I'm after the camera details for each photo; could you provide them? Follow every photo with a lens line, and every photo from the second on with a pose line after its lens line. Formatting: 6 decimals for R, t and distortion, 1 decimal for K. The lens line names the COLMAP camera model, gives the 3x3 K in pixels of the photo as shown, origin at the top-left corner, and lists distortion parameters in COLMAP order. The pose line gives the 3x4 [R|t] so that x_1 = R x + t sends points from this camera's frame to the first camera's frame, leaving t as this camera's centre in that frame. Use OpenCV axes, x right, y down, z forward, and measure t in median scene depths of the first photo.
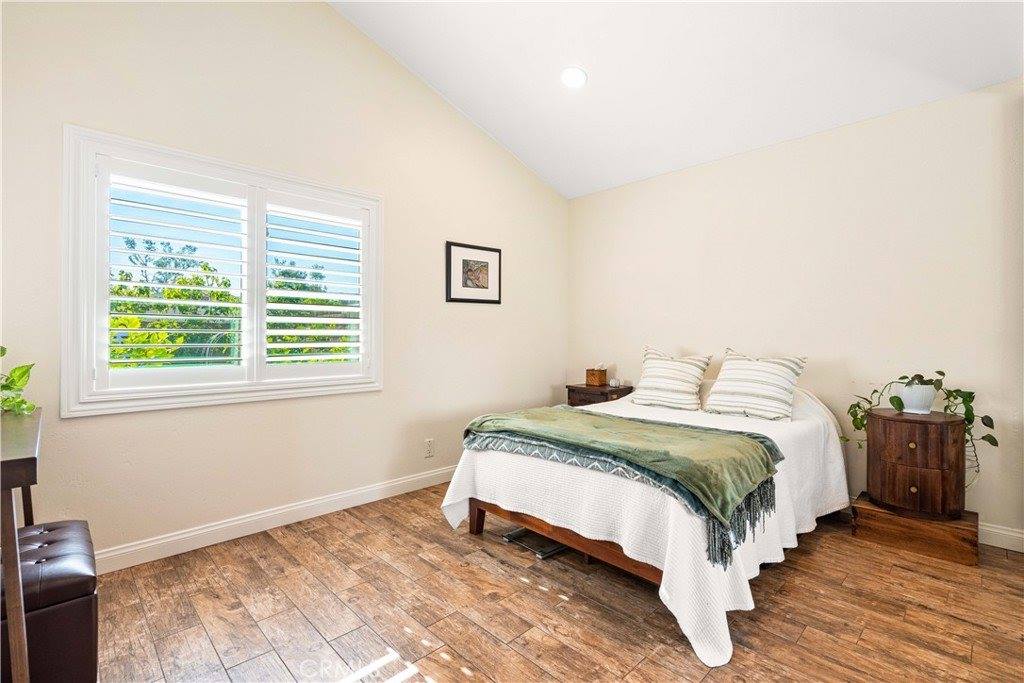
lens RADIAL K [[468.7, 0, 512.1], [0, 468.7, 339.4], [0, 0, 1]] dist [-0.000682, -0.000169]
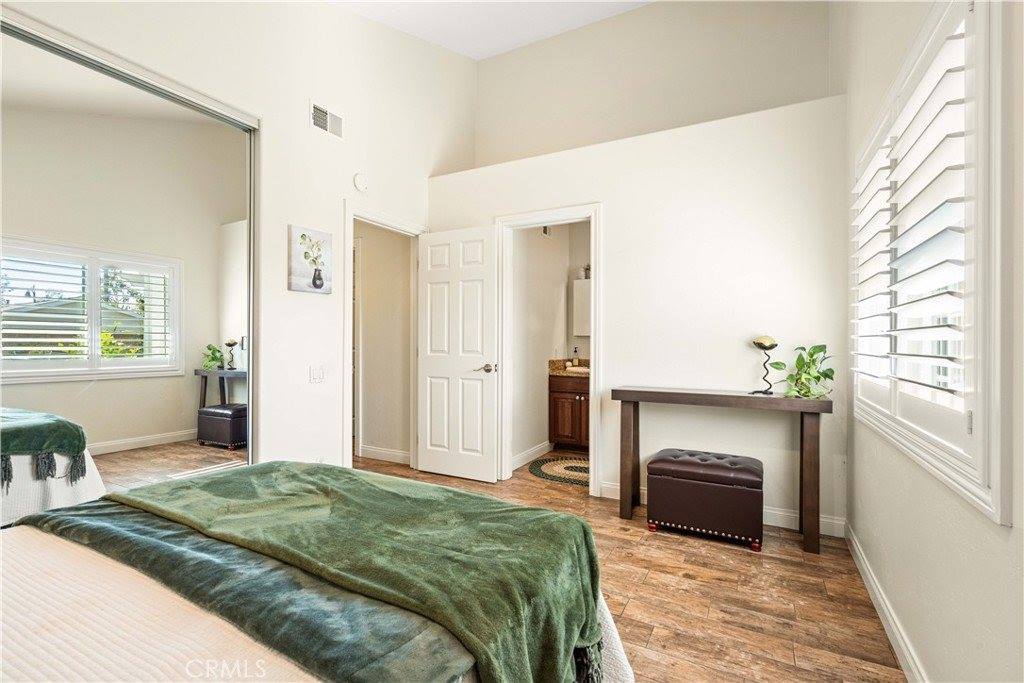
lens RADIAL K [[468.7, 0, 511.7], [0, 468.7, 342.5], [0, 0, 1]] dist [-0.000682, -0.000169]
pose [[-0.953884, -0.002846, -0.300163, 0.146508], [-0.003984, 0.999987, 0.003180, -0.005605], [0.300150, 0.004229, -0.953883, 1.681355]]
